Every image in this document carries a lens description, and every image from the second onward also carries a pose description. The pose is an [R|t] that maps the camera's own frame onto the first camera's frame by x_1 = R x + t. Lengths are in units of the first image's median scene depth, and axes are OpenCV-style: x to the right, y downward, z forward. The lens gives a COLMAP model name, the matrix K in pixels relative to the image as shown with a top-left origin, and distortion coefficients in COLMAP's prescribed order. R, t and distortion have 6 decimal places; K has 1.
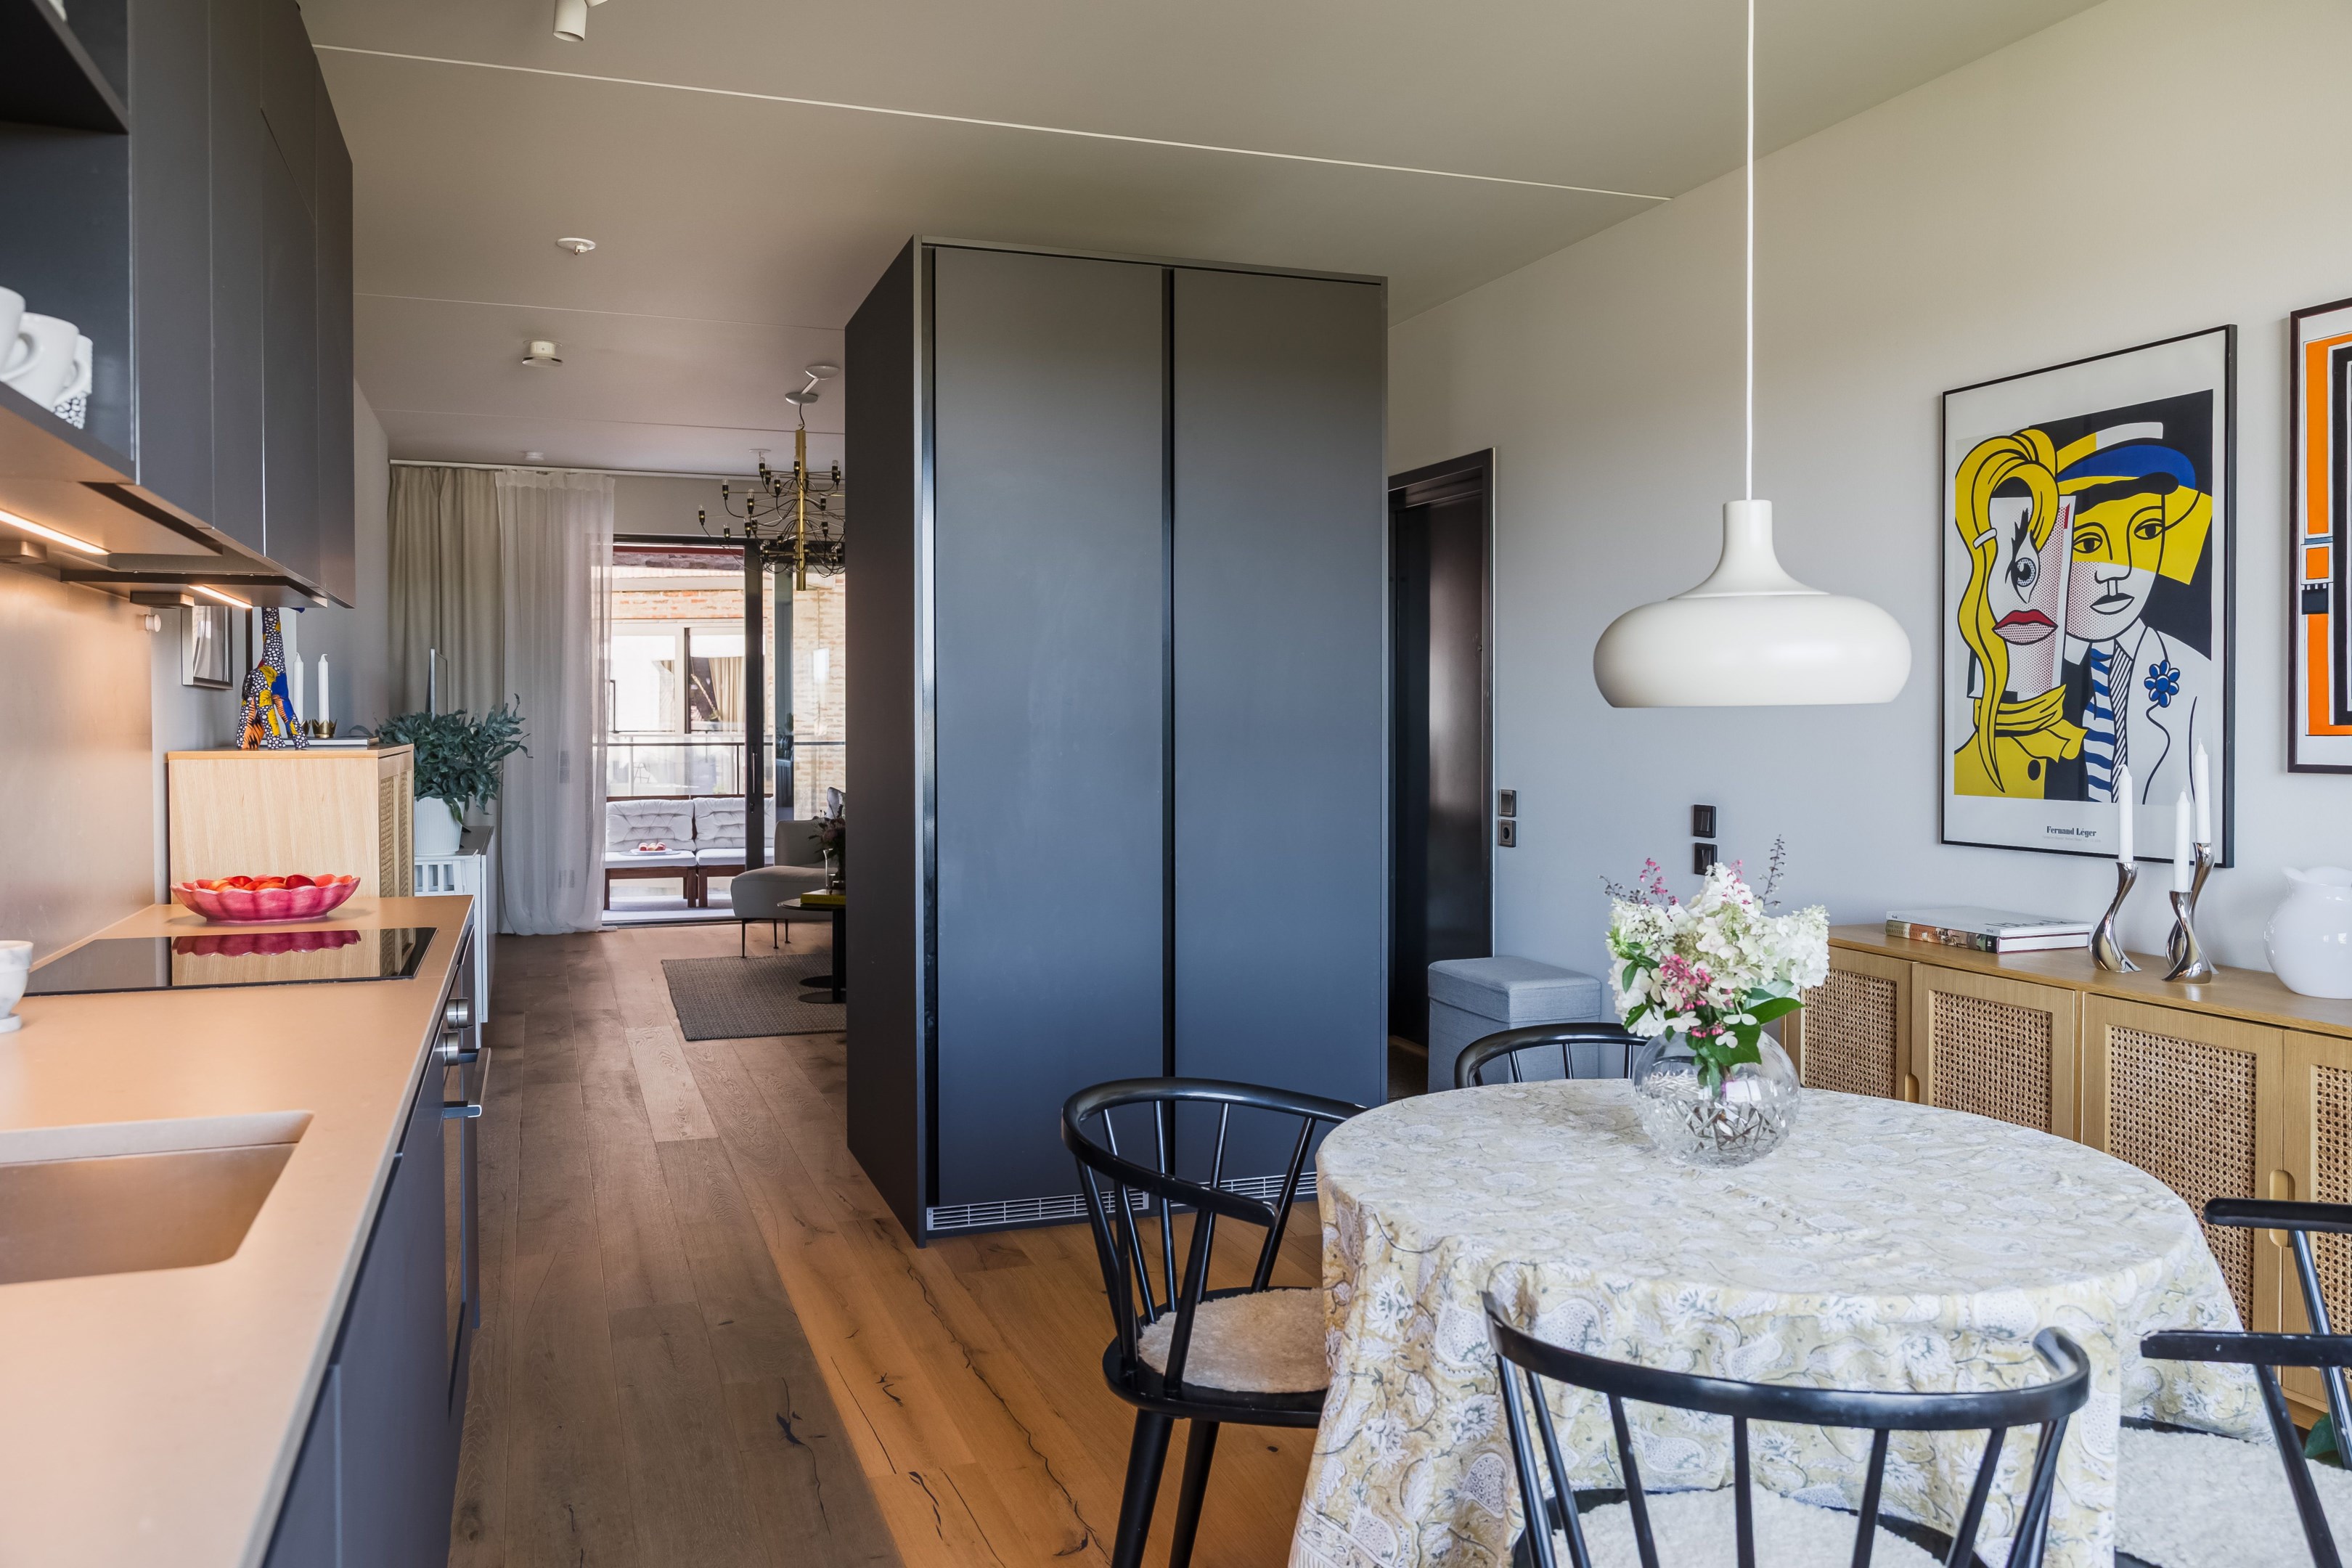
lens RADIAL K [[1775.4, 0, 1175.3], [0, 1775.4, 760.3], [0, 0, 1]] dist [-0.015322, 0.013944]
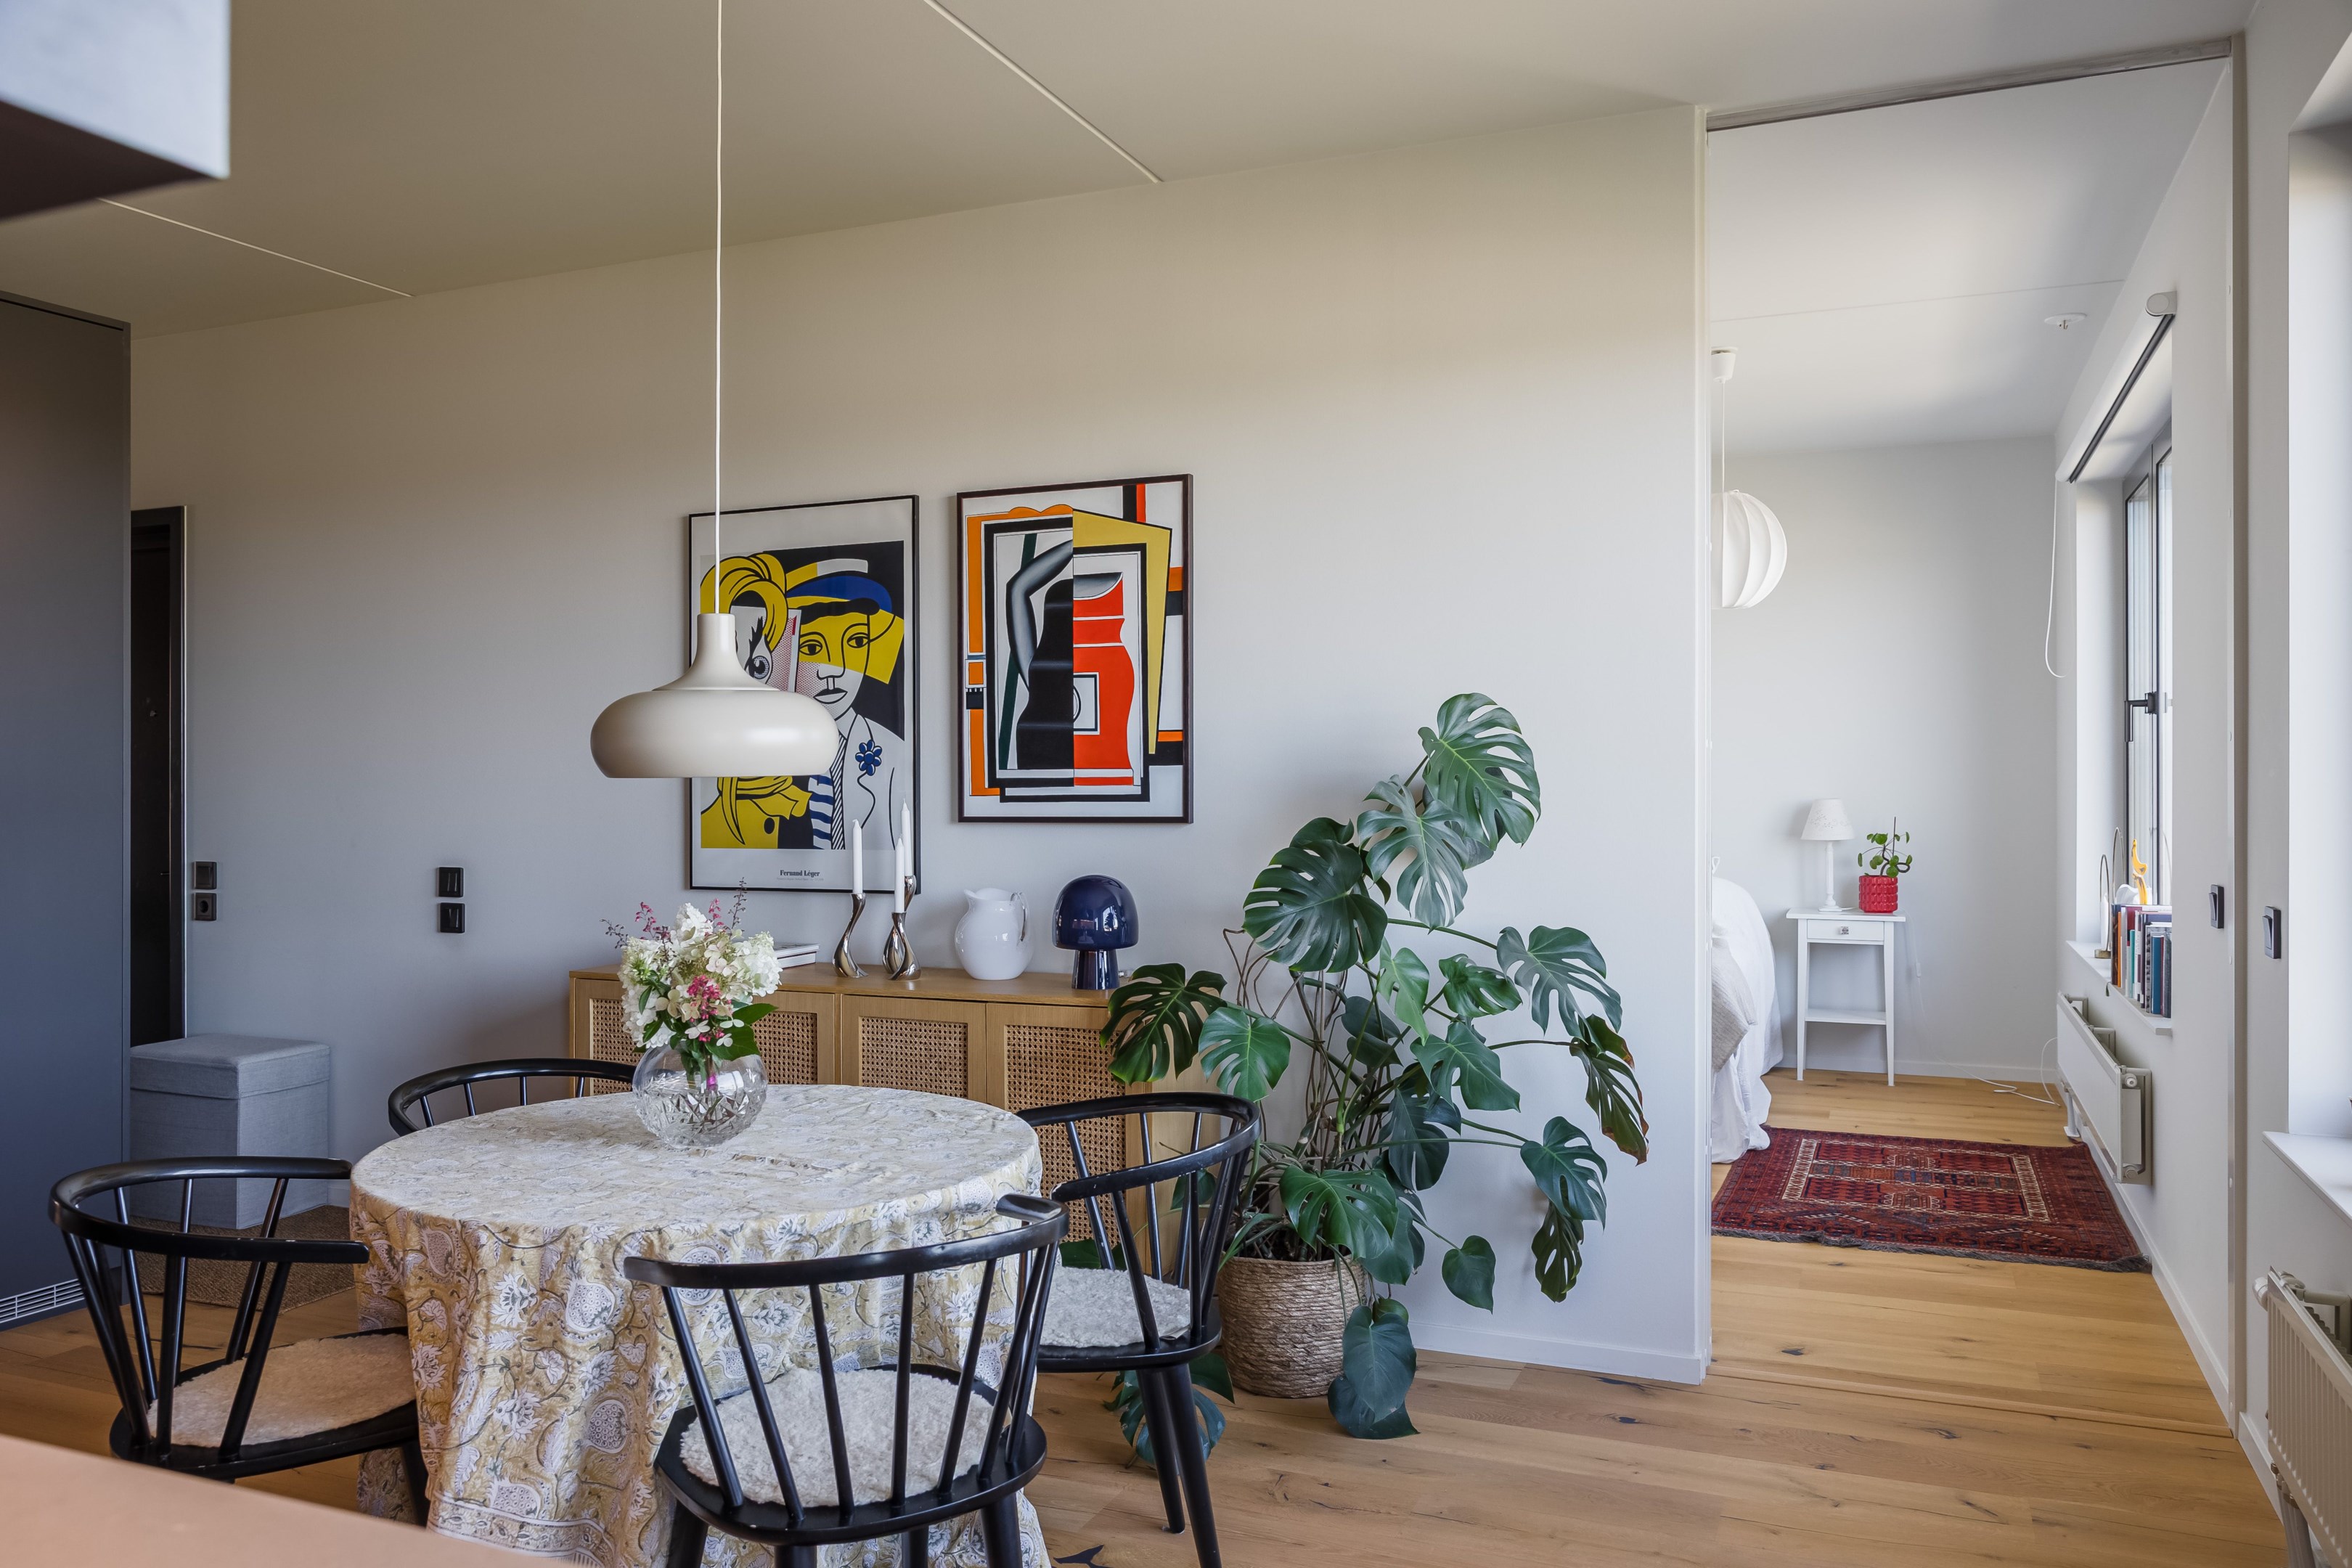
lens RADIAL K [[1750.6, 0, 1176.5], [0, 1750.6, 794.9], [0, 0, 1]] dist [0.005544, 0.004277]
pose [[0.678166, -0.010319, 0.734836, -0.324334], [0.023129, 0.999706, -0.007307, -0.000772], [-0.734545, 0.021952, 0.678205, -0.072939]]
